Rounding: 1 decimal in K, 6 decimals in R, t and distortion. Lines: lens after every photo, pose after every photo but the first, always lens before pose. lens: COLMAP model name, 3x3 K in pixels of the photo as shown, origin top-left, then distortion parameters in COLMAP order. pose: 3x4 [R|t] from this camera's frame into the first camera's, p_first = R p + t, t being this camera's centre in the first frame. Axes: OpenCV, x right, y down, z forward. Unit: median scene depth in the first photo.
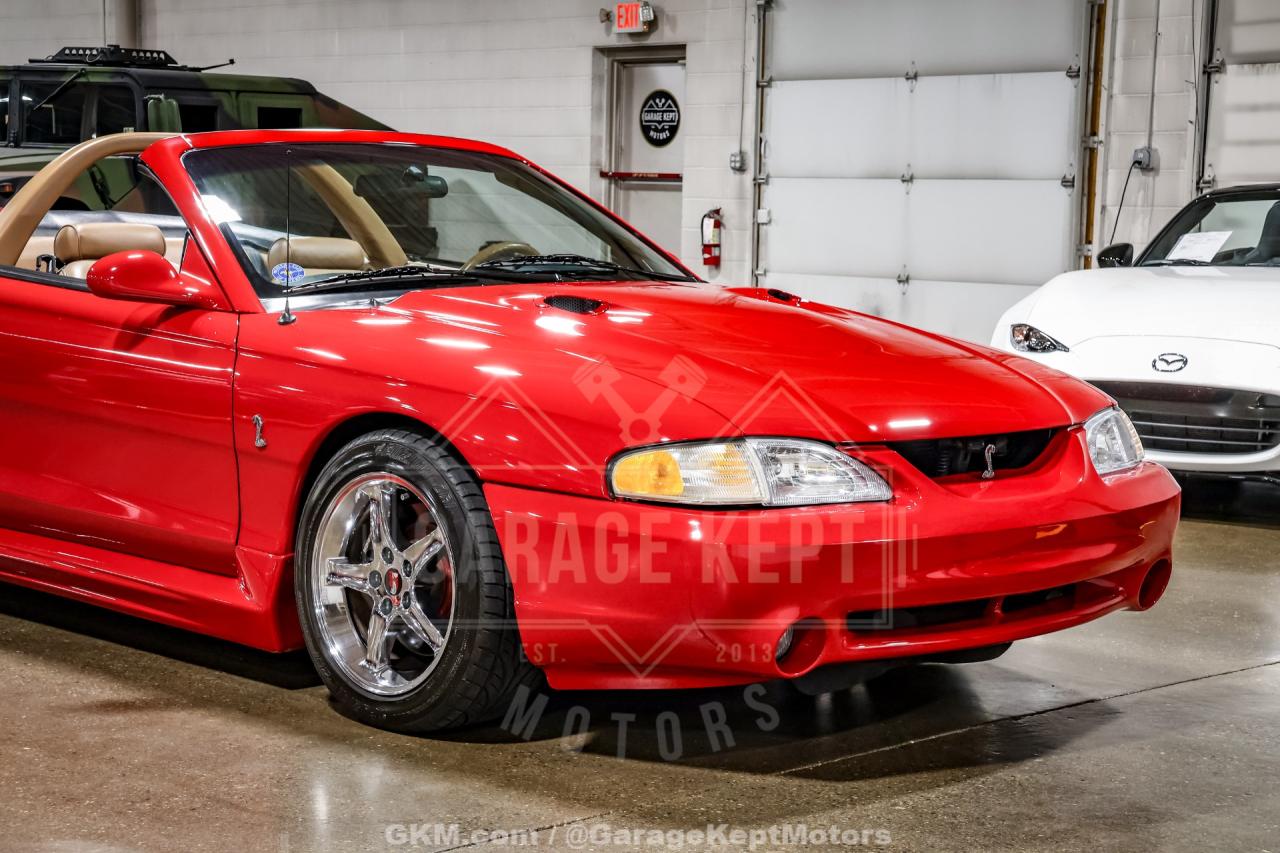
lens RADIAL K [[2505.7, 0, 640.0], [0, 2505.7, 426.5], [0, 0, 1]] dist [0.394110, 0.153017]
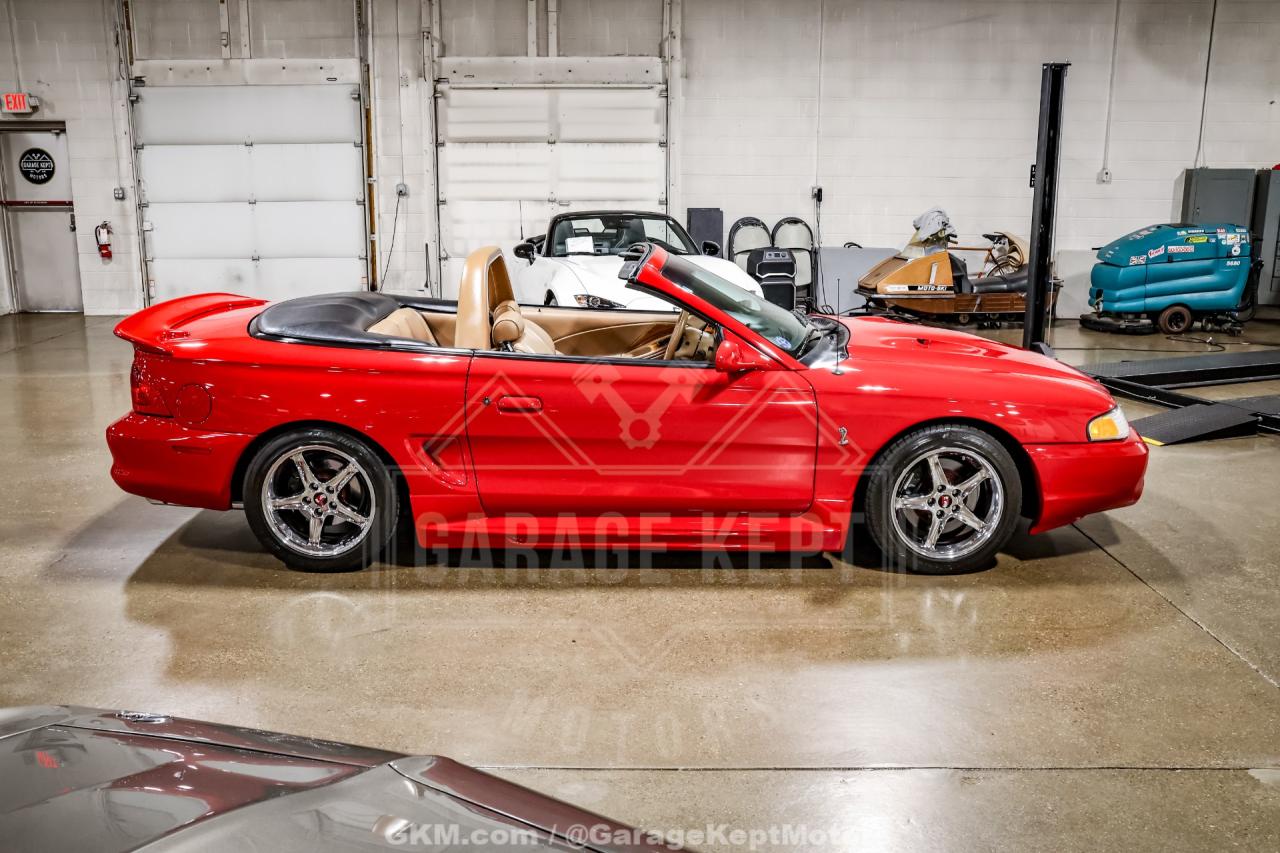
lens RADIAL K [[1242.5, 0, 640.0], [0, 1242.5, 426.5], [0, 0, 1]] dist [-0.078379, 0.141342]
pose [[0.669466, -0.186957, 0.718932, -0.514135], [0.085582, 0.980778, 0.175356, -0.101657], [-0.737896, -0.055867, 0.672598, 0.295355]]
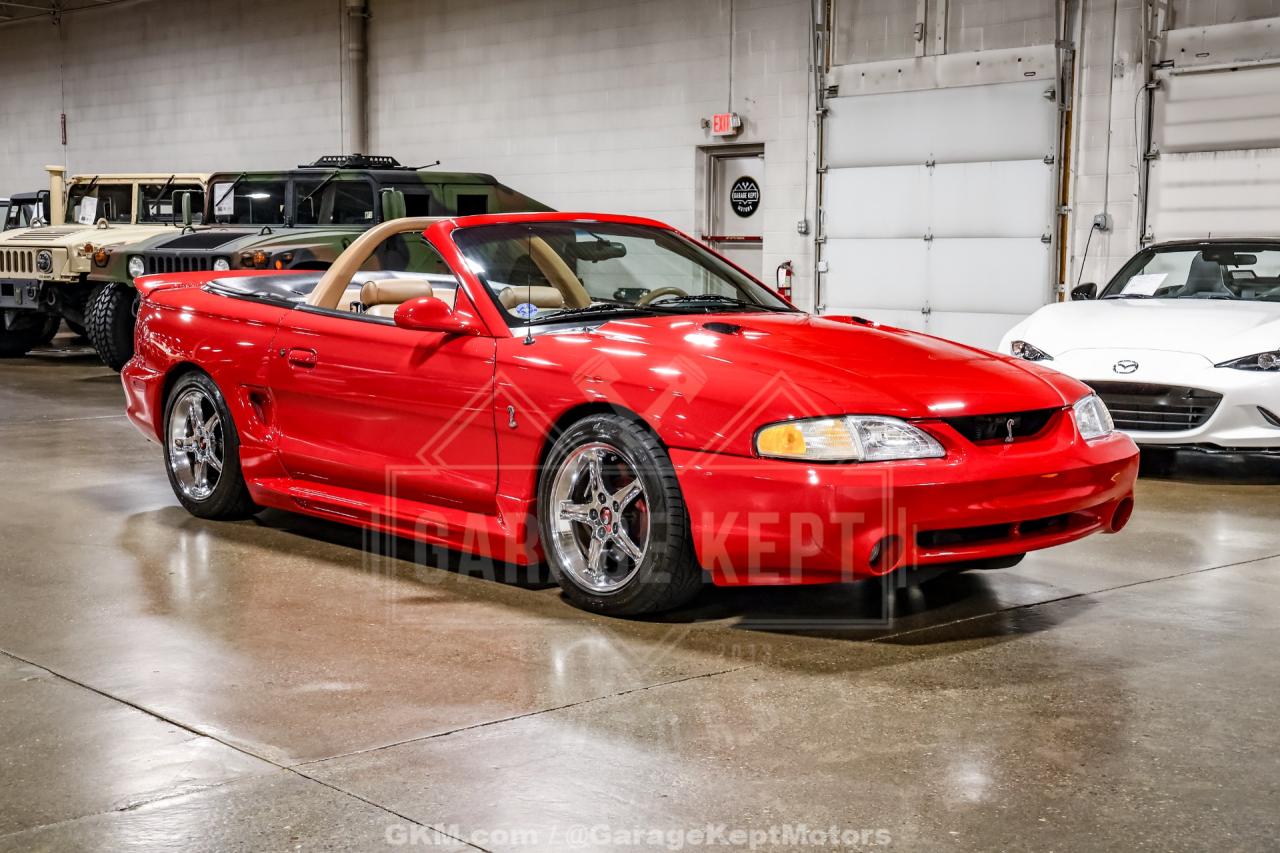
lens RADIAL K [[1897.0, 0, 643.5], [0, 1897.0, 431.1], [0, 0, 1]] dist [0.205735, 0.155691]
pose [[0.999300, -0.010539, -0.035897, -0.018282], [0.010605, 0.999942, 0.001654, 0.005167], [0.035877, -0.002033, 0.999354, -0.063258]]
